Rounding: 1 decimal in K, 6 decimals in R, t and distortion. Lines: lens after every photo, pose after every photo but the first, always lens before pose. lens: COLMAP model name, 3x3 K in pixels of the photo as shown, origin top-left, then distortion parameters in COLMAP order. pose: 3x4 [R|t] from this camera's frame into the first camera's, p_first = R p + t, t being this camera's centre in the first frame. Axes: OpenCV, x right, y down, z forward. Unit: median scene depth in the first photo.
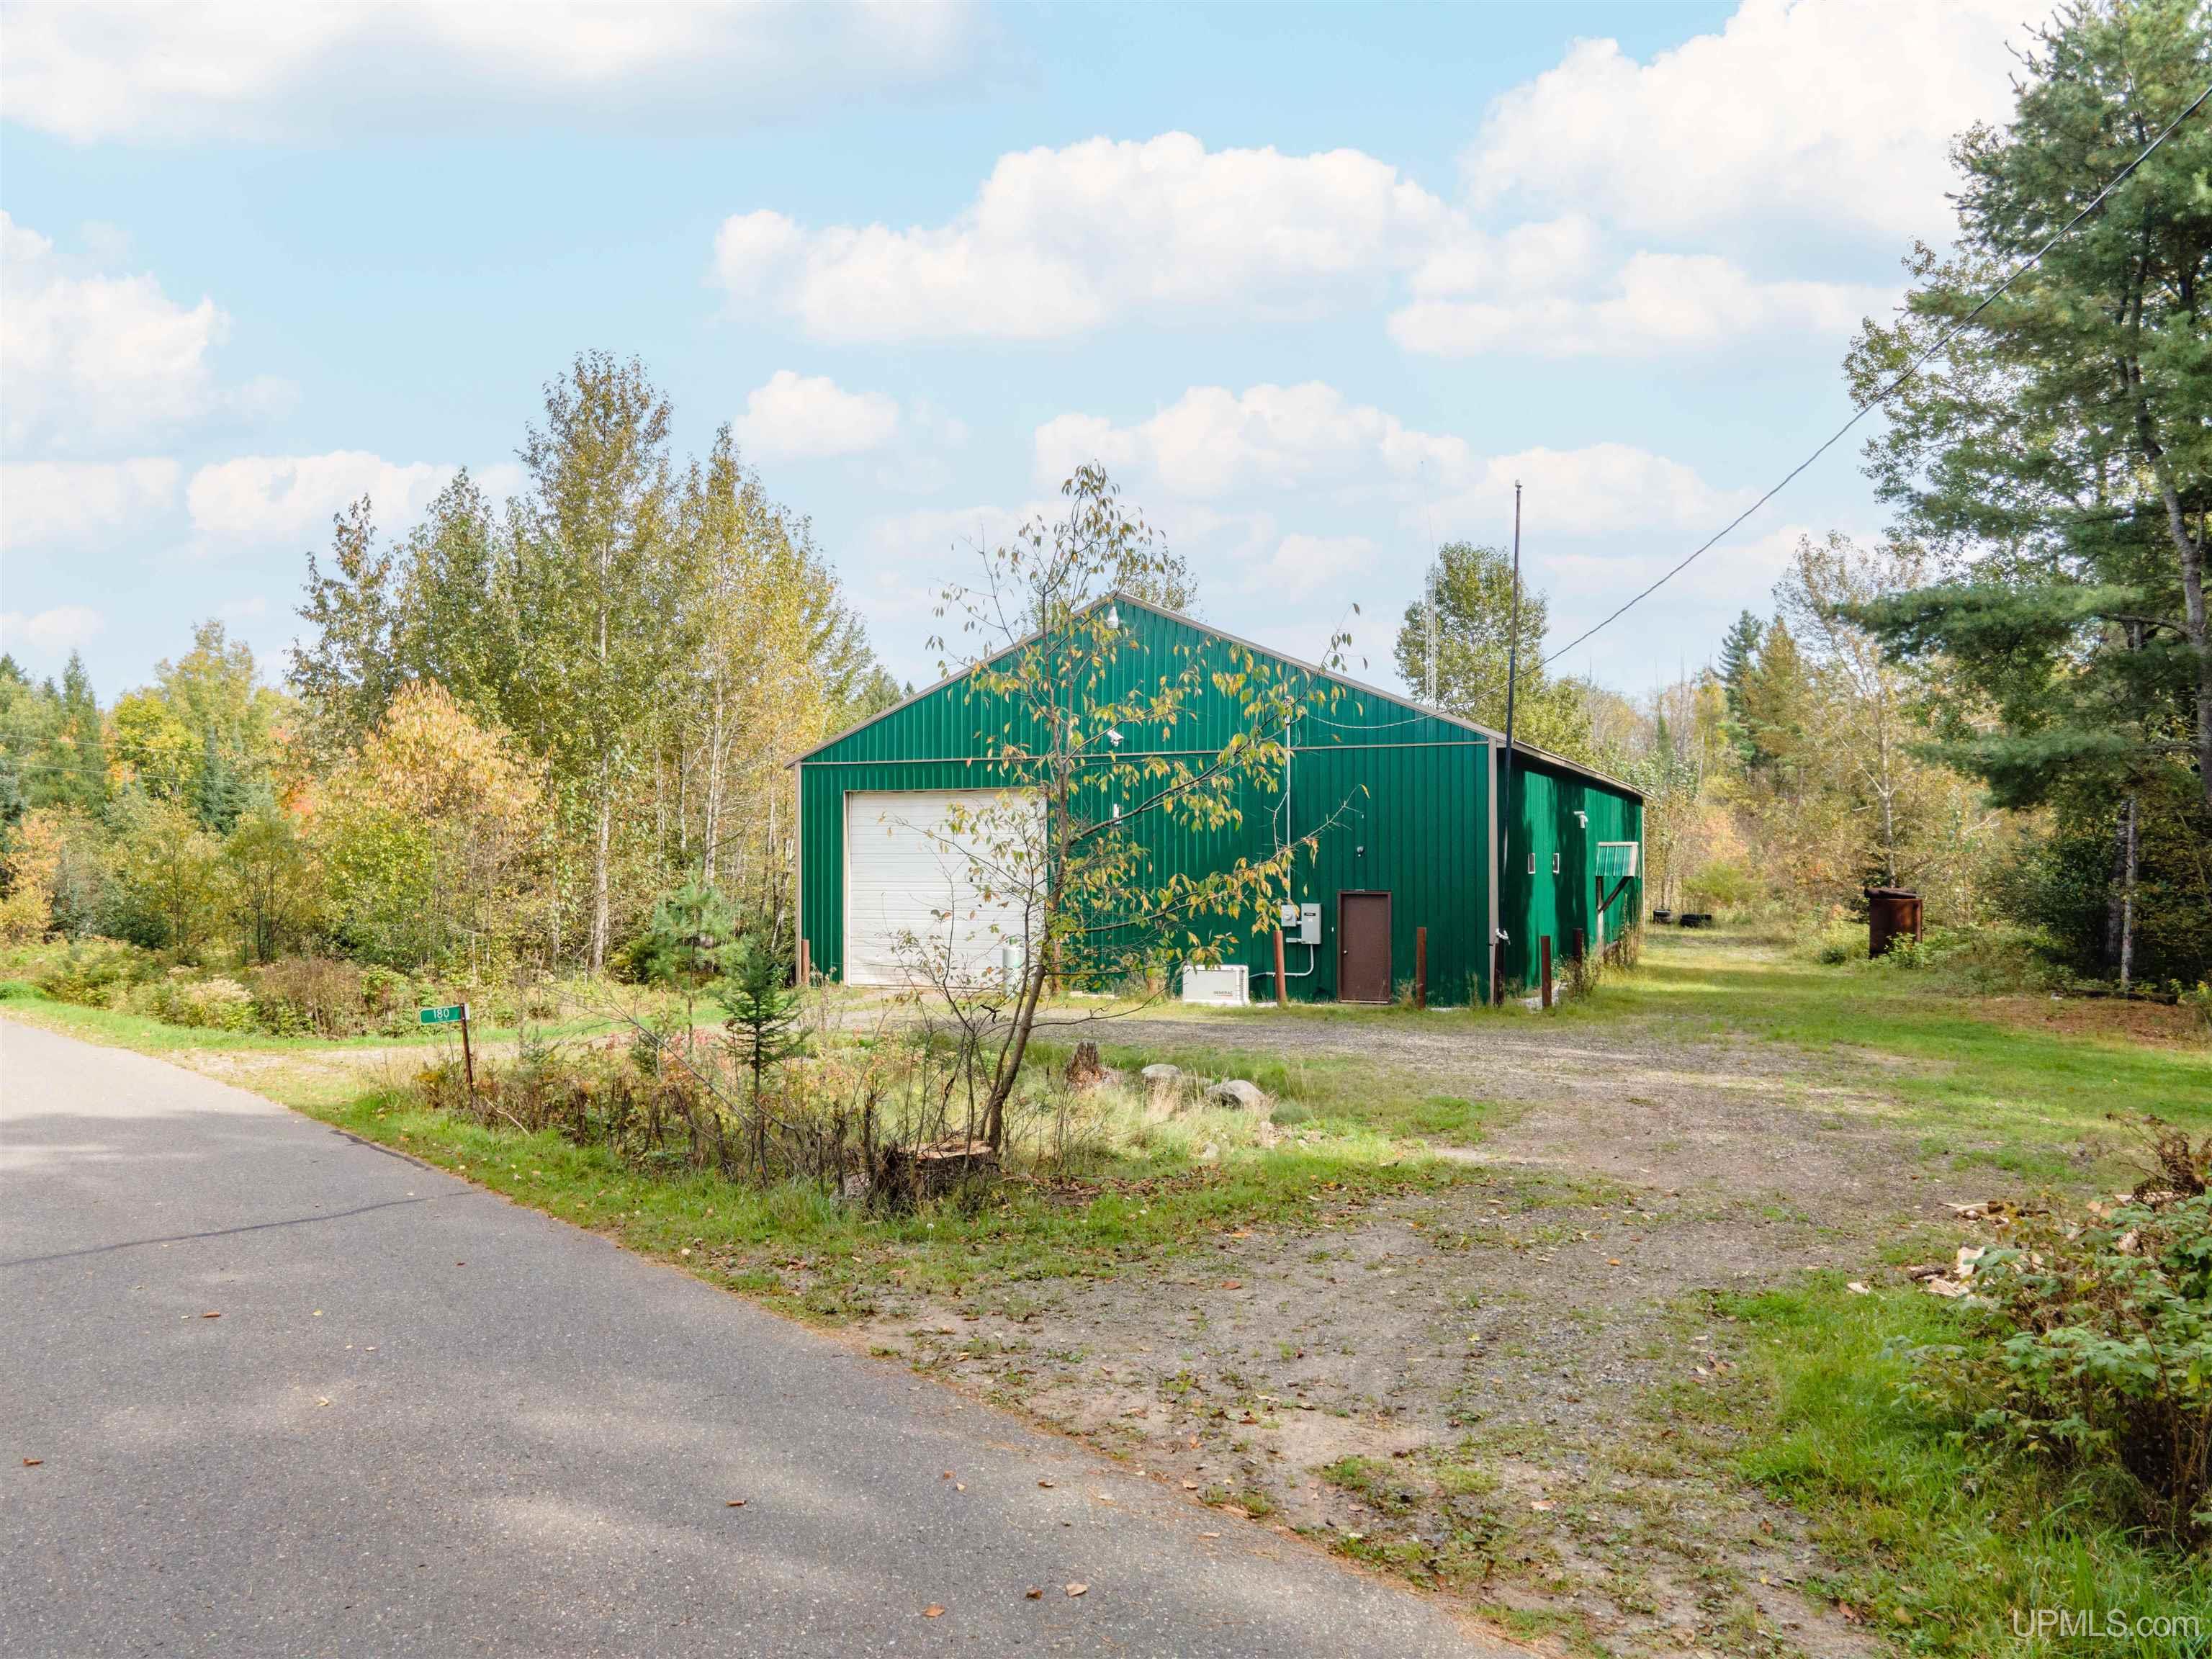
lens RADIAL K [[1545.6, 0, 1105.5], [0, 1545.6, 837.7], [0, 0, 1]] dist [0.033848, -0.001272]
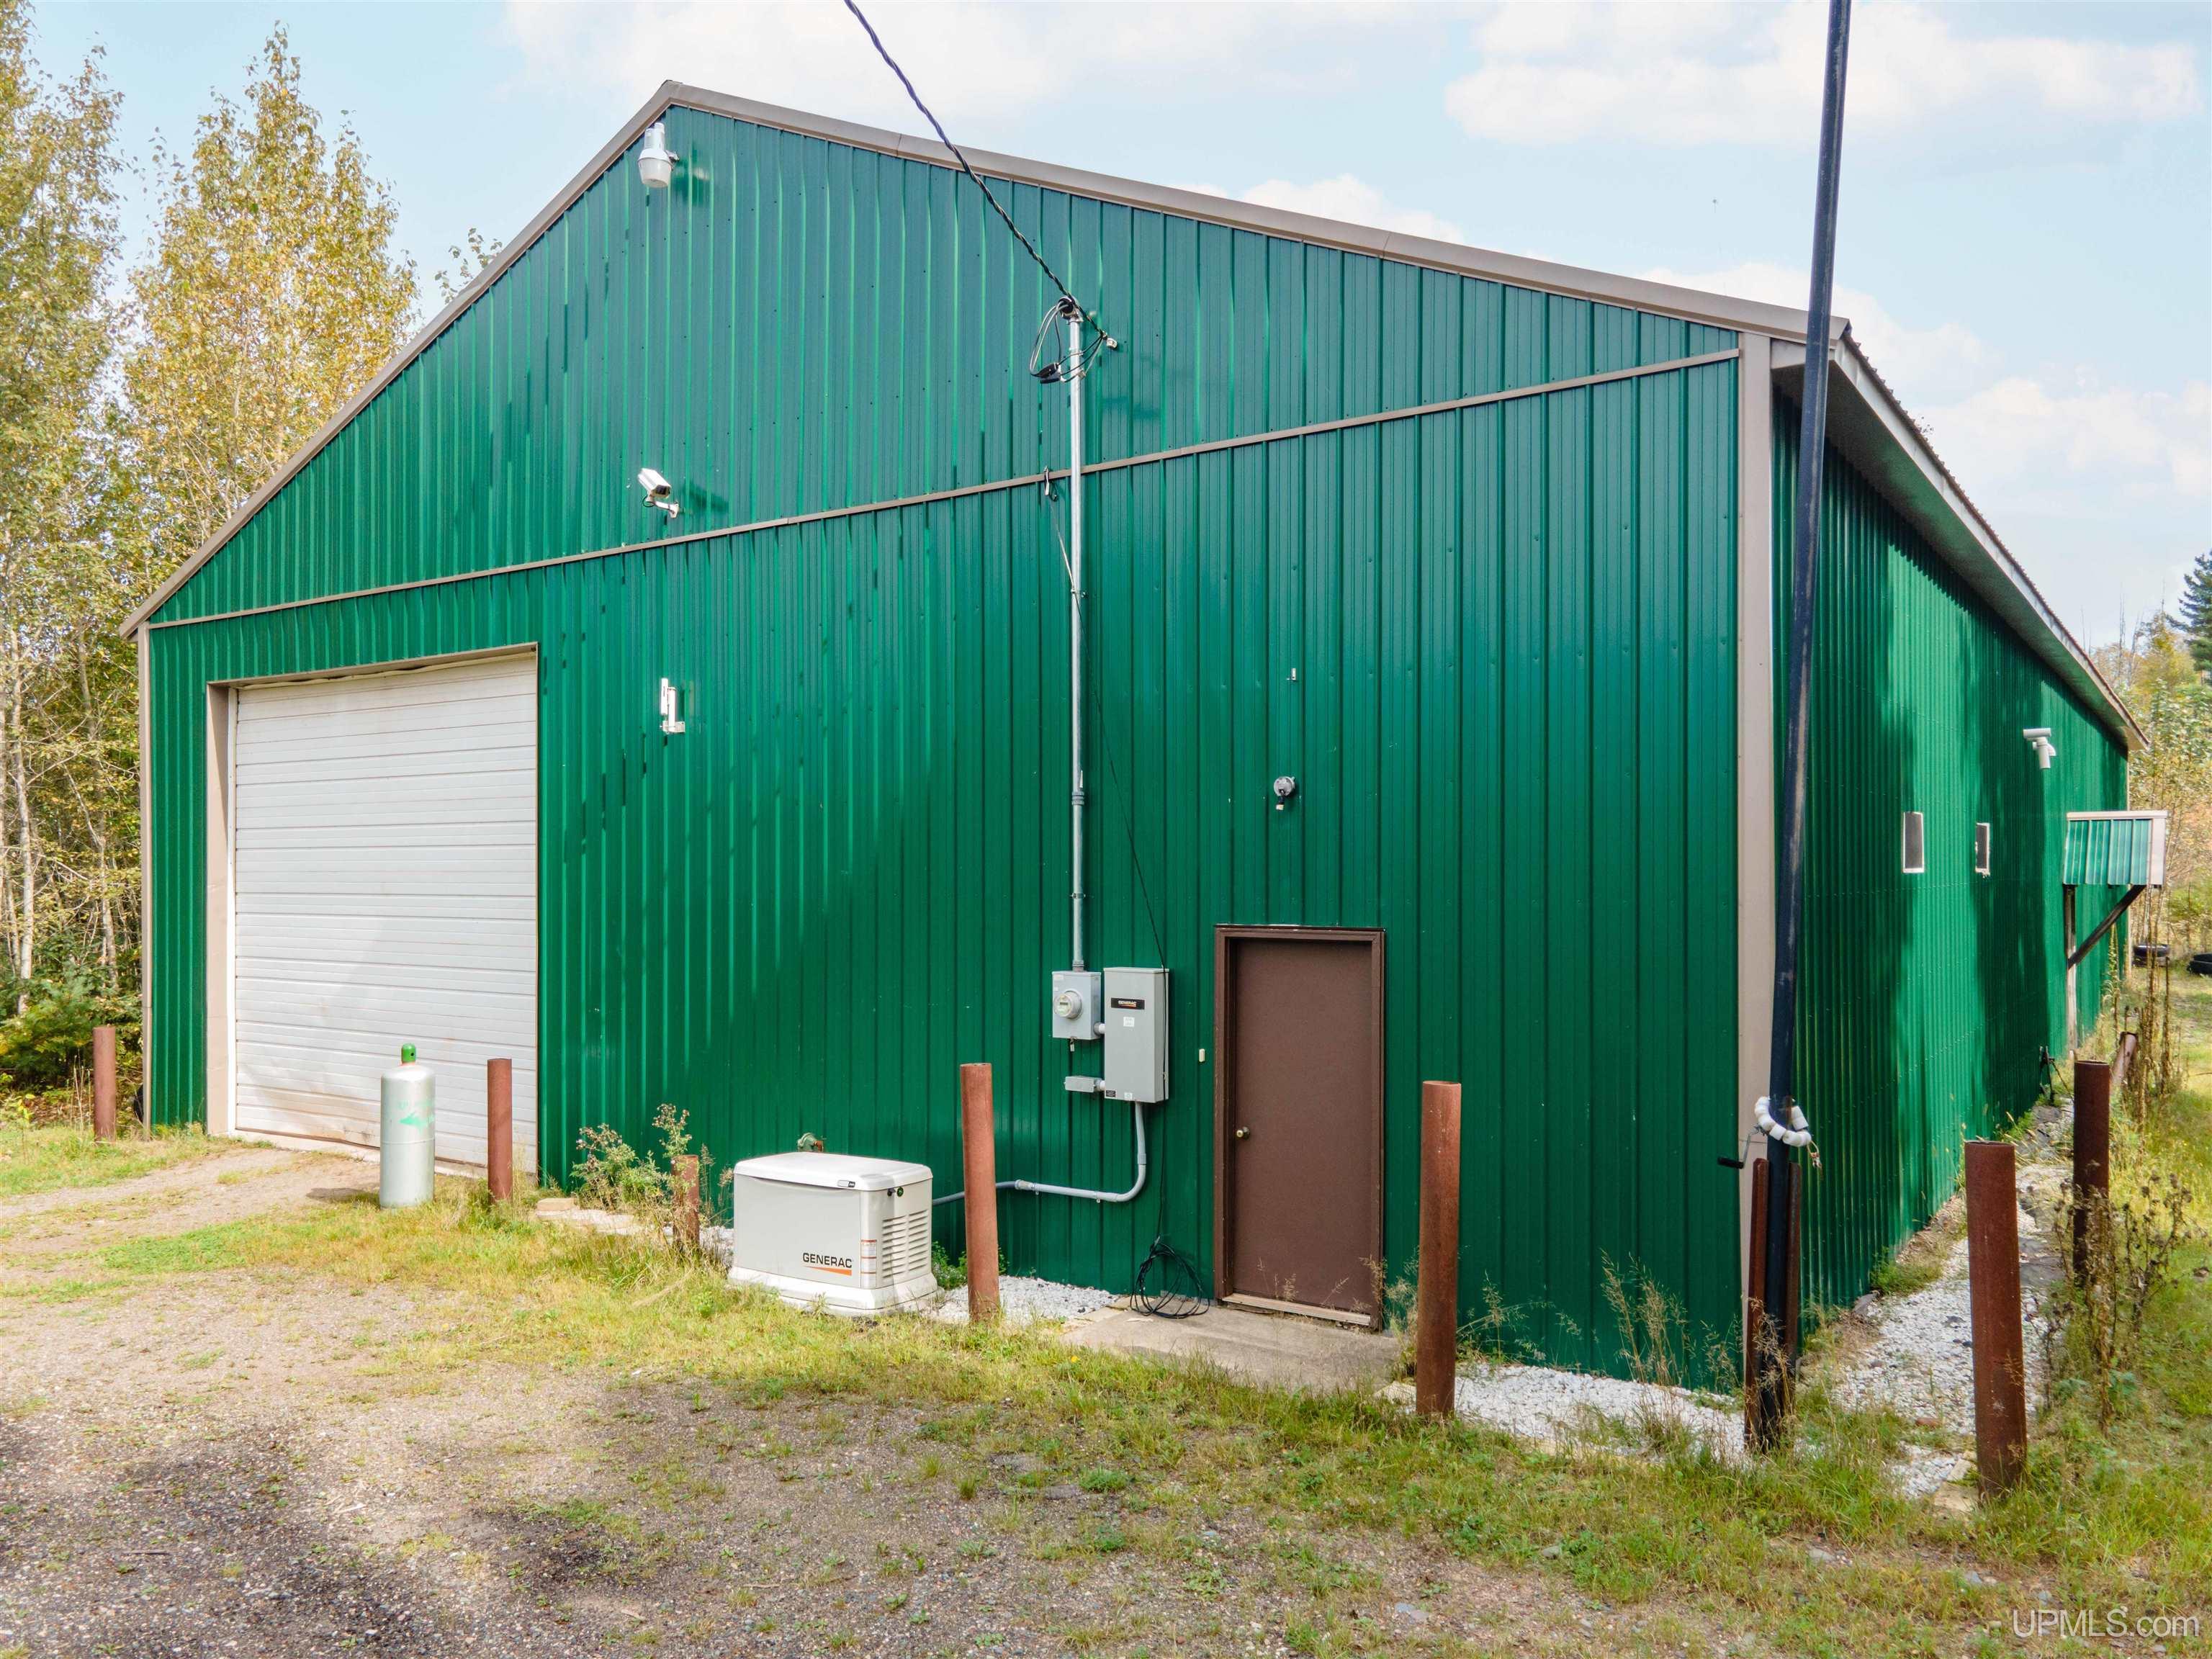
lens RADIAL K [[1545.6, 0, 1110.9], [0, 1545.6, 830.6], [0, 0, 1]] dist [0.033848, -0.001272]
pose [[0.979239, -0.001585, -0.202705, 0.189726], [-0.000273, 0.999958, -0.009134, 0.018226], [0.202711, 0.009000, 0.979197, 0.697422]]
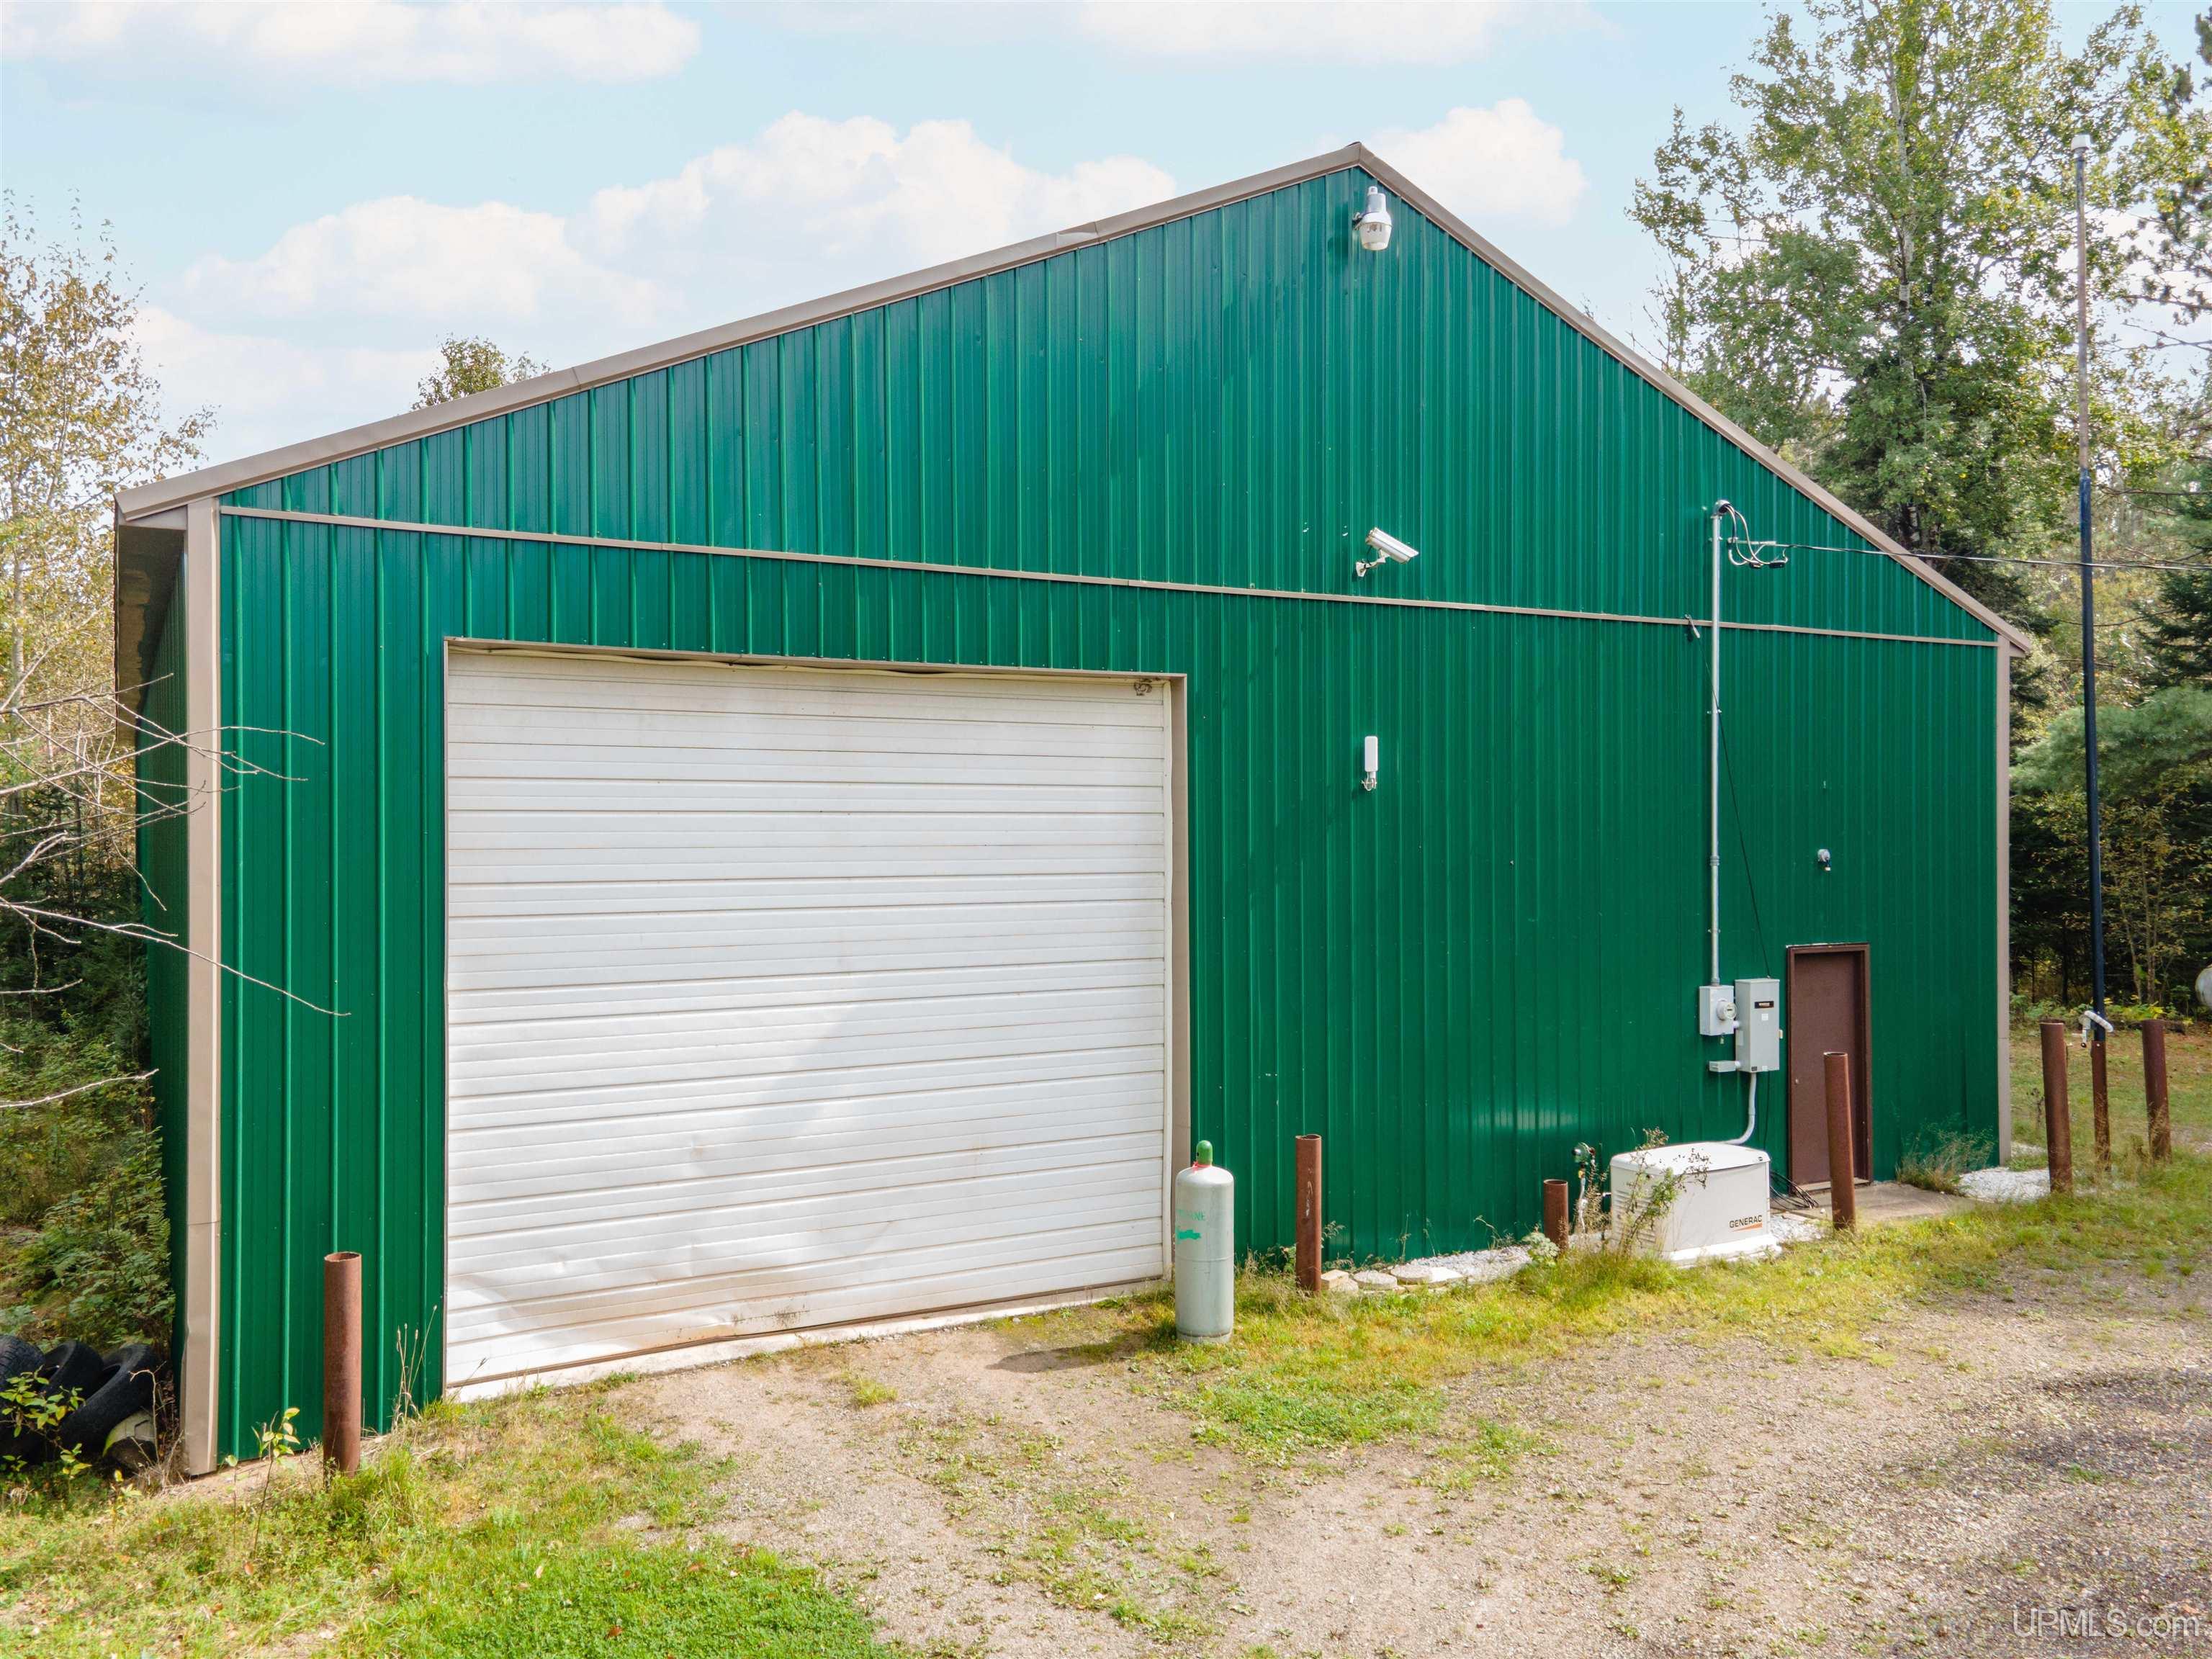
lens RADIAL K [[1545.6, 0, 1094.9], [0, 1545.6, 830.3], [0, 0, 1]] dist [0.033848, -0.001272]
pose [[0.674623, 0.013350, 0.738042, -0.322886], [-0.000010, 0.999837, -0.018077, 0.008002], [-0.738163, 0.012187, 0.674513, 0.837199]]
